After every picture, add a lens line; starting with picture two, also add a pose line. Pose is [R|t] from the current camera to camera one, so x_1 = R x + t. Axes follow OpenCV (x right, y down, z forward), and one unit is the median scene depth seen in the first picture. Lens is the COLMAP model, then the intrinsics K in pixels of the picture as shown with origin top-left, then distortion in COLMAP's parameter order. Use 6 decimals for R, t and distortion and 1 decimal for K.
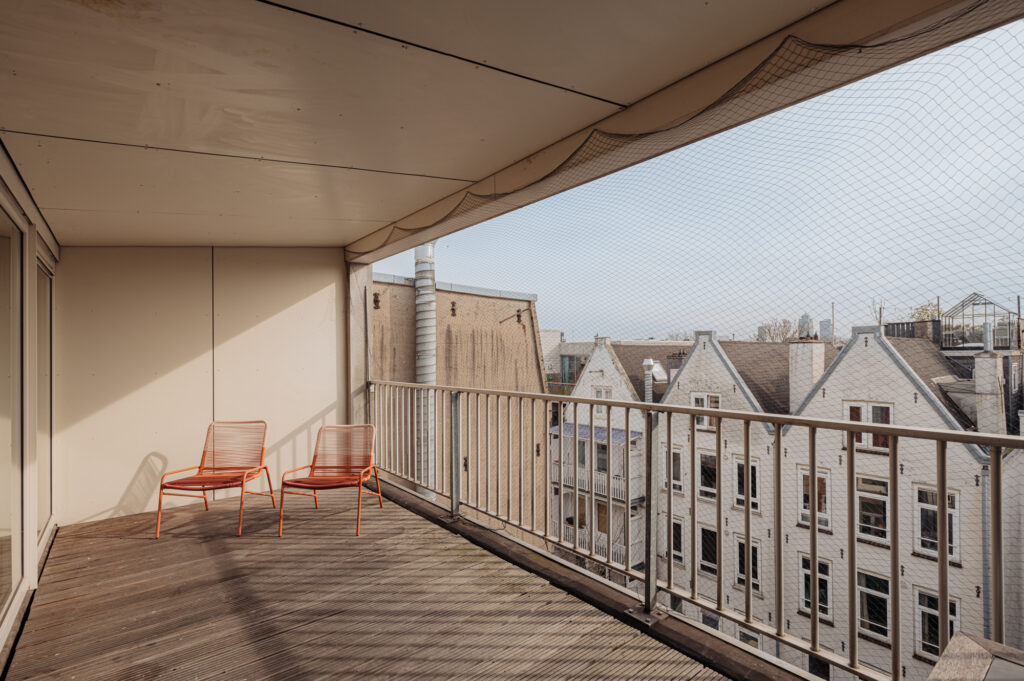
lens RADIAL K [[476.8, 0, 510.4], [0, 476.8, 349.2], [0, 0, 1]] dist [-0.001169, -0.001081]
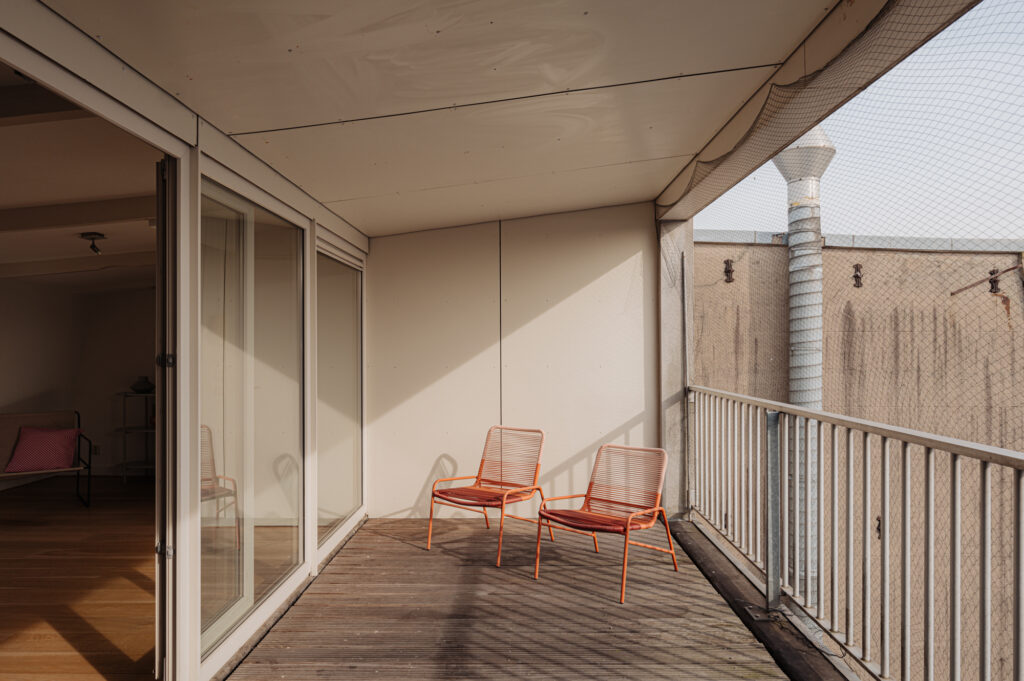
lens RADIAL K [[651.1, 0, 520.8], [0, 651.1, 343.0], [0, 0, 1]] dist [-0.001687, -0.000631]
pose [[0.777744, 0.005377, -0.628558, 0.133912], [-0.000534, 0.999969, 0.007894, -0.005524], [0.628581, -0.005804, 0.777723, 0.114030]]
